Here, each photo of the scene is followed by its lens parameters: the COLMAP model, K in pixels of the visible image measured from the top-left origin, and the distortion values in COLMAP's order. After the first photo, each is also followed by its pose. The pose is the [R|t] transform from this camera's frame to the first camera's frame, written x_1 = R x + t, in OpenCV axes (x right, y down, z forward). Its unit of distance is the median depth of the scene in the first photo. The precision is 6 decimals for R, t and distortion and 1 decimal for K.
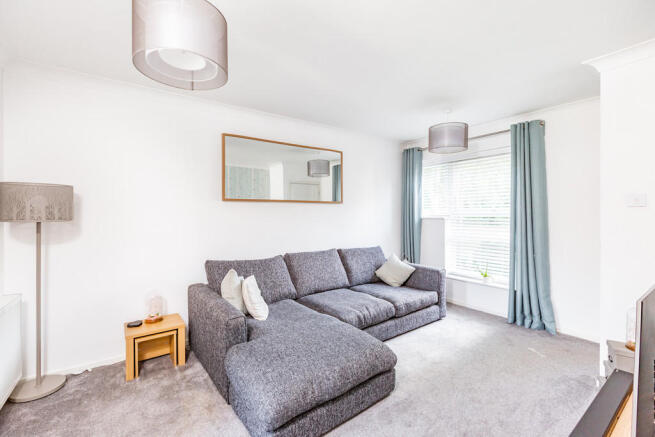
lens RADIAL K [[289.8, 0, 328.4], [0, 289.8, 214.4], [0, 0, 1]] dist [0.013676, 0.000363]
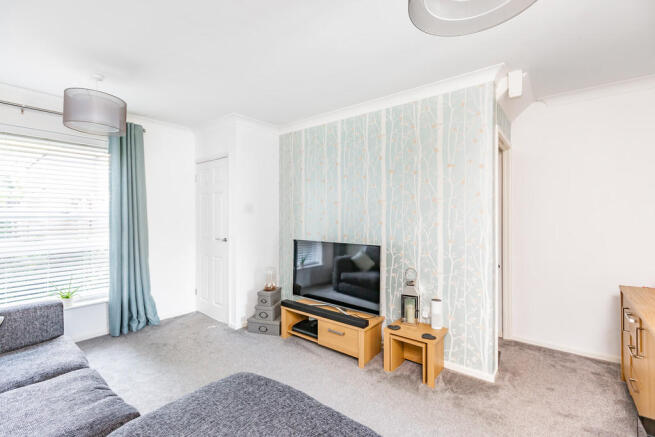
lens RADIAL K [[289.8, 0, 327.2], [0, 289.8, 217.8], [0, 0, 1]] dist [0.013676, 0.000363]
pose [[-0.260736, -0.004526, 0.965400, -0.456871], [0.001070, 0.999987, 0.004978, -0.002430], [-0.965410, 0.002331, -0.260728, 0.640994]]
